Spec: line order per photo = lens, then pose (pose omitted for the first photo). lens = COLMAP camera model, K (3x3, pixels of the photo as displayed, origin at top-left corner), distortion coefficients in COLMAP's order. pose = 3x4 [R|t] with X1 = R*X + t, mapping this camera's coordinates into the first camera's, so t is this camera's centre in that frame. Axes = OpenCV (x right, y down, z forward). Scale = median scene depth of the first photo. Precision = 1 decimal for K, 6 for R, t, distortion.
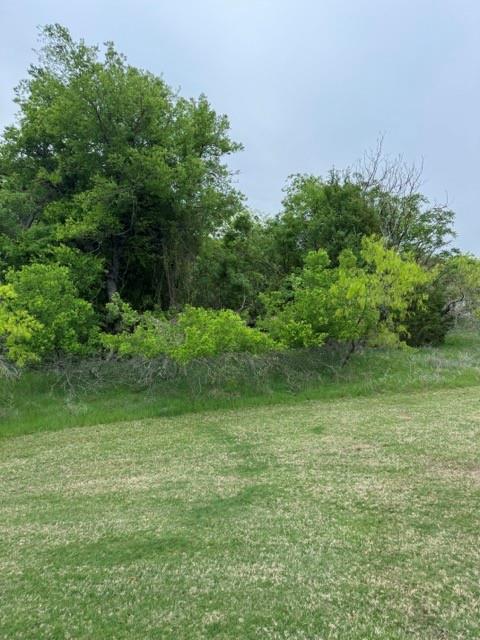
lens RADIAL K [[458.4, 0, 240.8], [0, 458.4, 316.5], [0, 0, 1]] dist [0.112020, -0.111736]
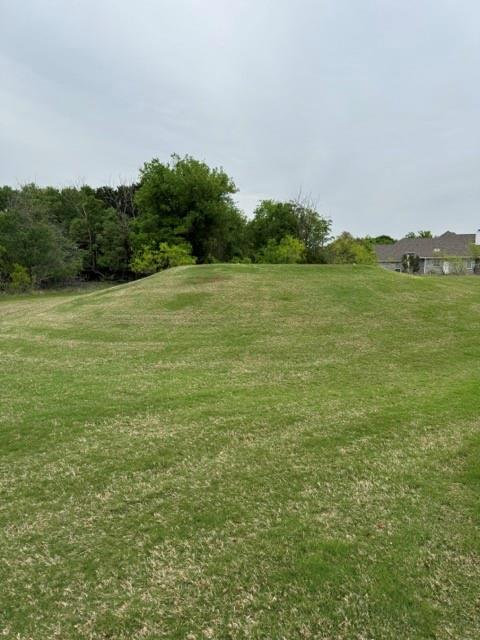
lens RADIAL K [[458.4, 0, 240.8], [0, 458.4, 316.5], [0, 0, 1]] dist [0.112020, -0.111736]
pose [[0.996225, -0.010606, 0.086153, -0.193550], [0.006087, 0.998600, 0.052541, 0.129333], [-0.086590, -0.051818, 0.994896, -1.283403]]
